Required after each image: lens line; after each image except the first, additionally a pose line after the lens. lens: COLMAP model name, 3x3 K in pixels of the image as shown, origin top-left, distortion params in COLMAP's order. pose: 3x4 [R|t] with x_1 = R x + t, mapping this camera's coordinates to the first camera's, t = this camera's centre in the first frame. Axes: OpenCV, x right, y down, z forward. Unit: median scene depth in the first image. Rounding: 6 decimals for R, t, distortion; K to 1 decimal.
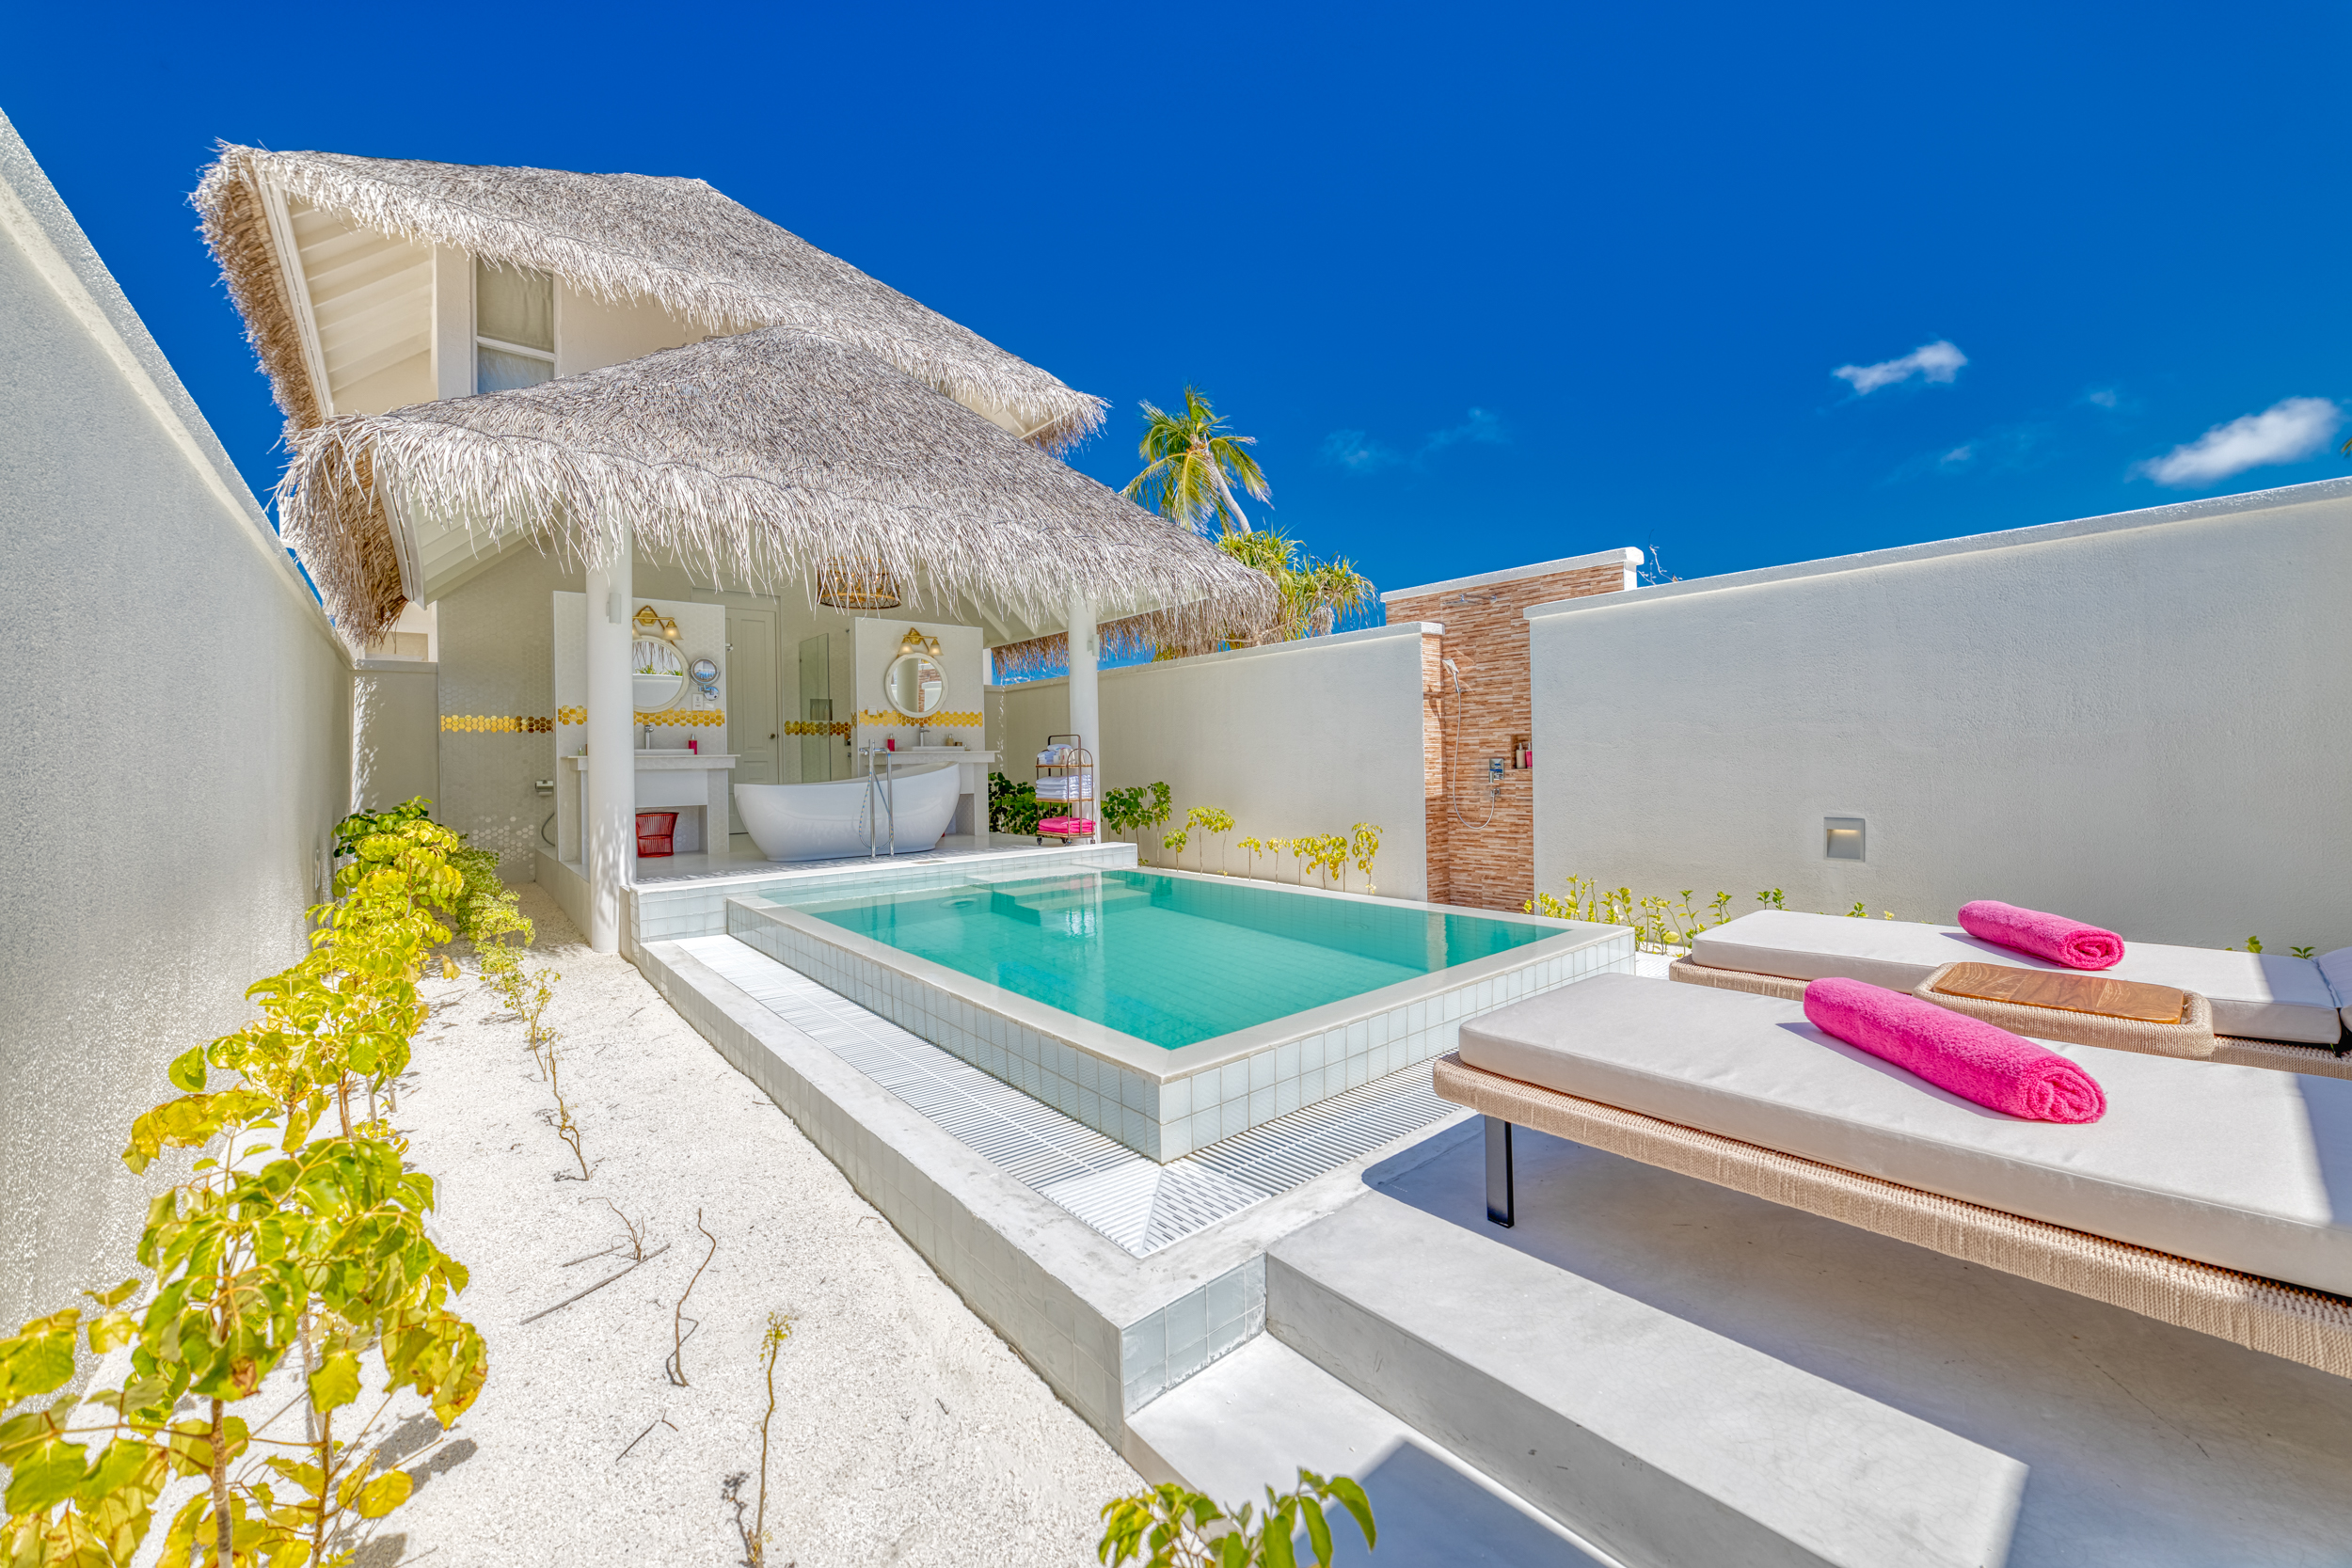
lens RADIAL K [[900.2, 0, 1180.3], [0, 900.2, 758.7], [0, 0, 1]] dist [-0.016311, 0.005089]
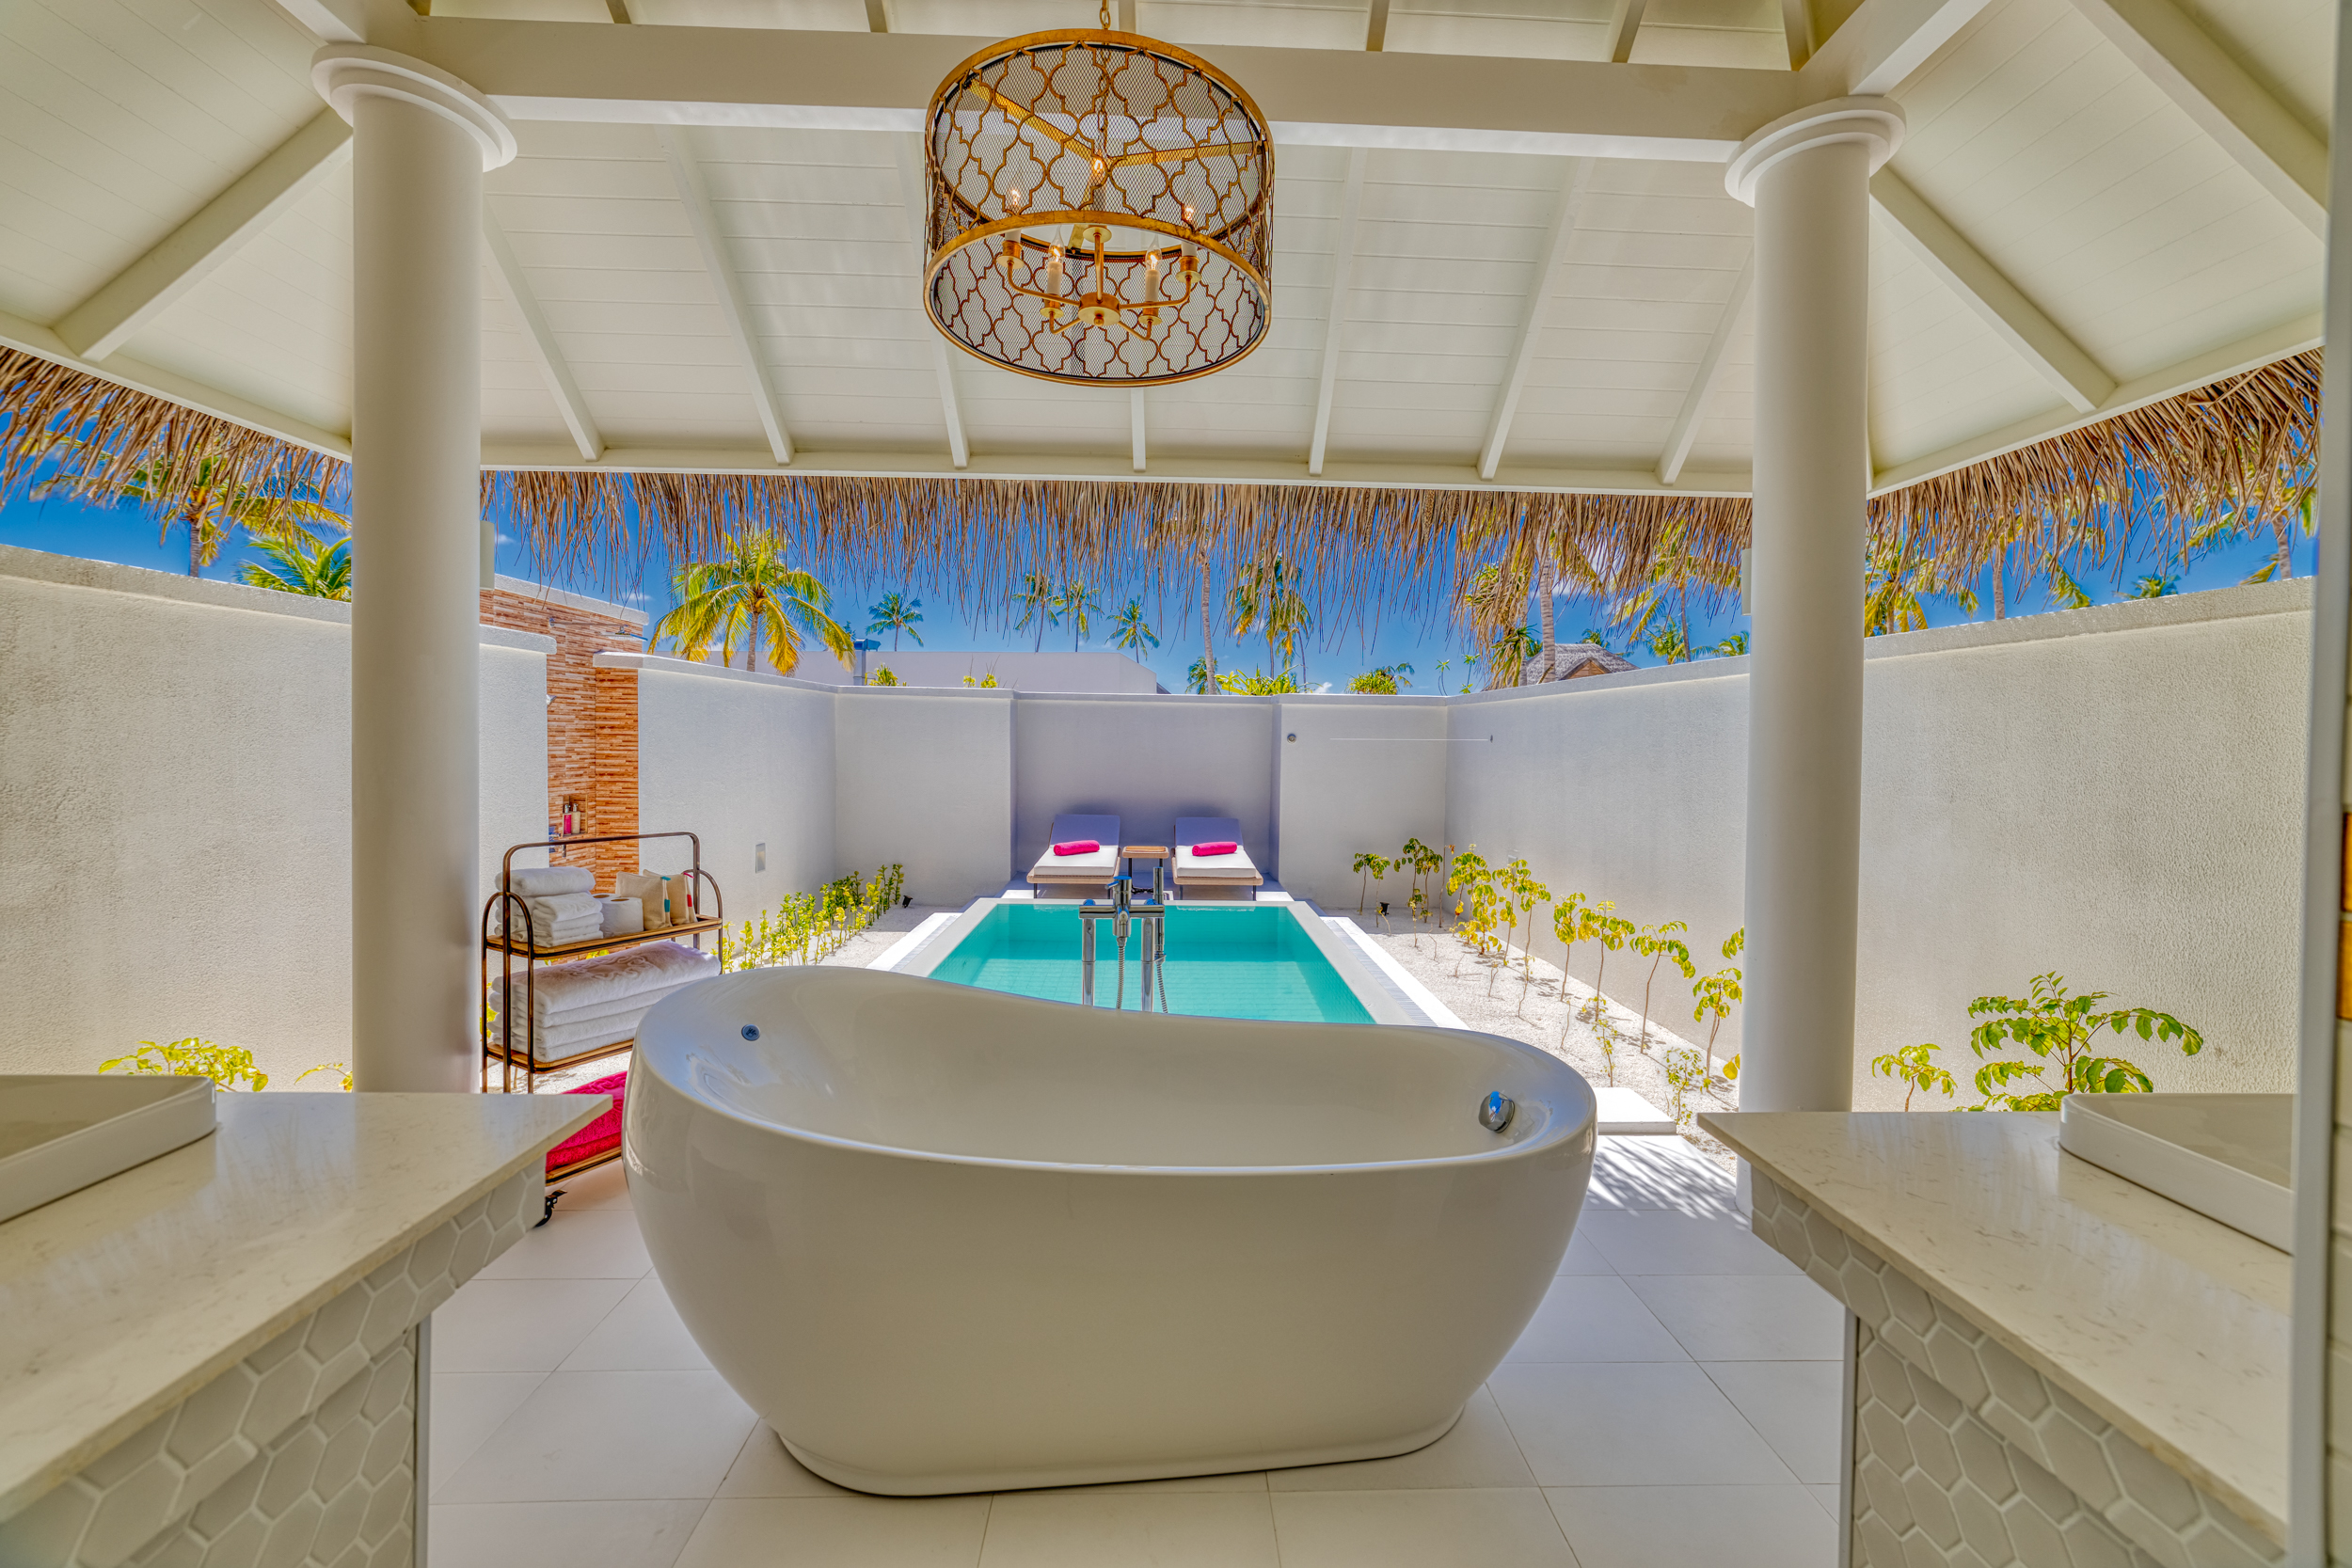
lens RADIAL K [[900.2, 0, 1172.5], [0, 900.2, 746.2], [0, 0, 1]] dist [-0.016311, 0.005089]
pose [[-0.787737, 0.005493, 0.615987, -0.530038], [-0.002173, 0.999929, -0.011695, -0.059262], [-0.616008, -0.010551, -0.787669, 1.215376]]
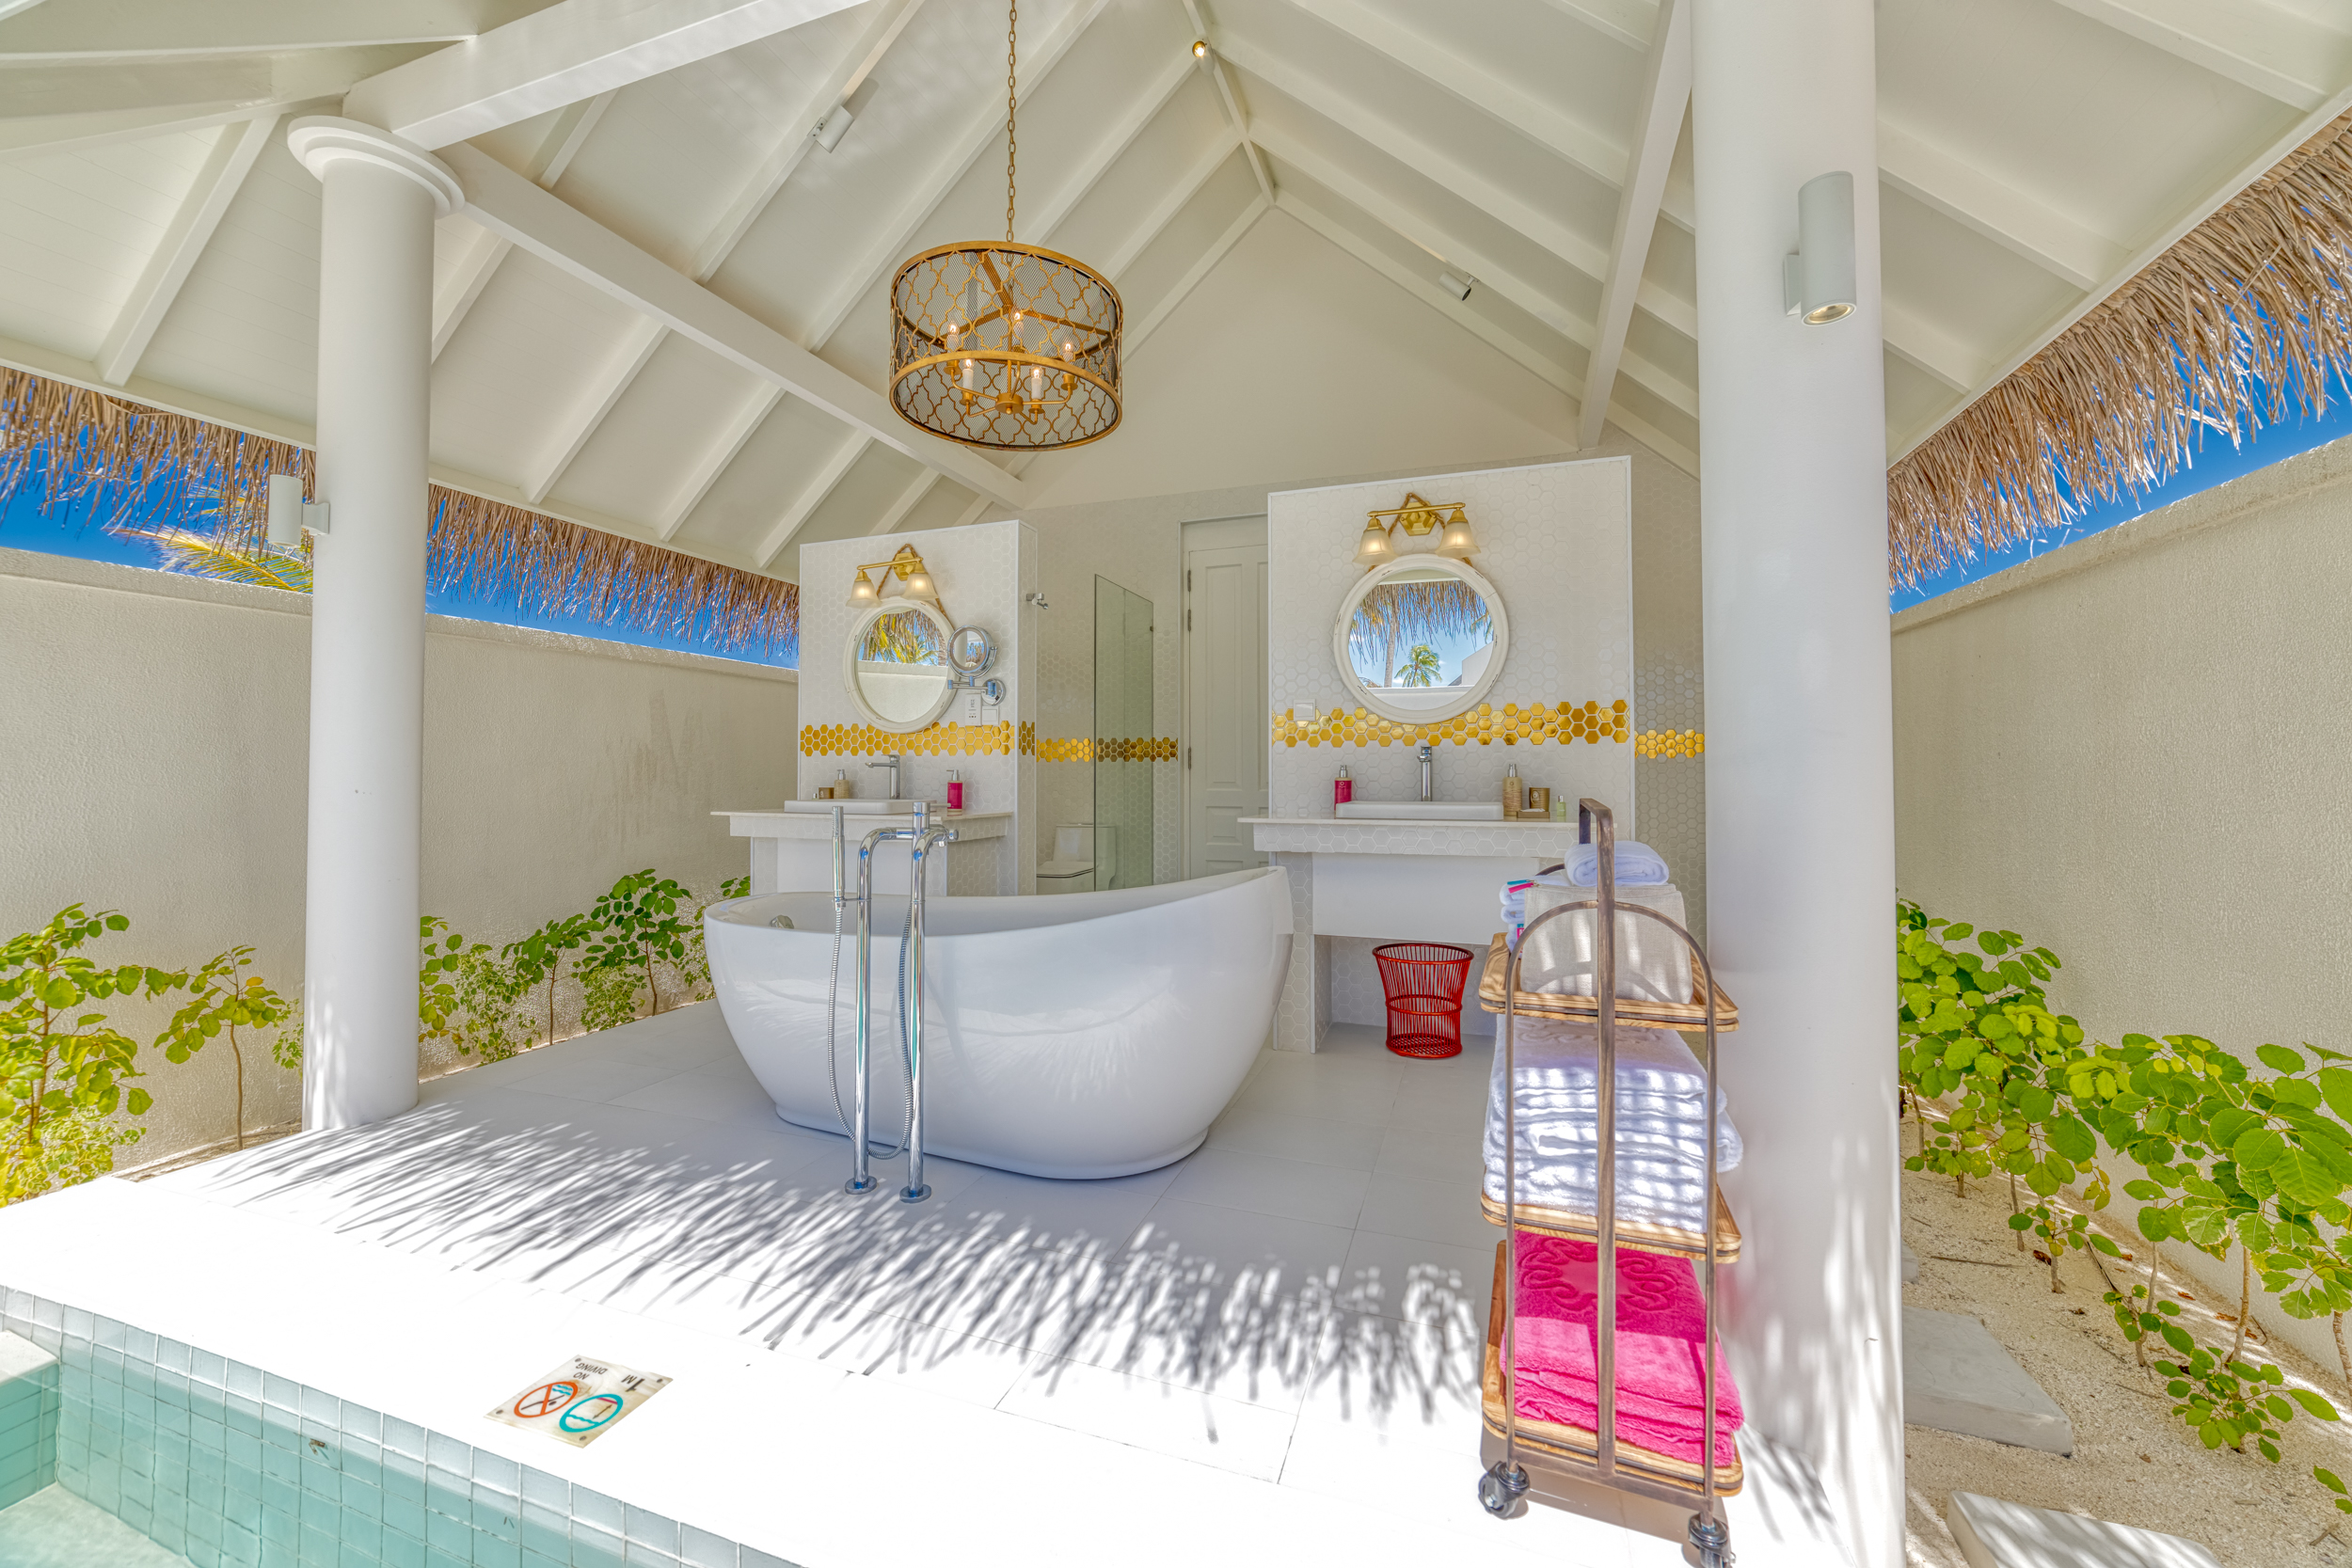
lens RADIAL K [[900.2, 0, 1185.4], [0, 900.2, 747.9], [0, 0, 1]] dist [-0.016311, 0.005089]
pose [[0.511184, -0.005172, -0.859455, -0.015955], [-0.006171, 0.999934, -0.009688, -0.038987], [0.859449, 0.010256, 0.511119, 0.909419]]
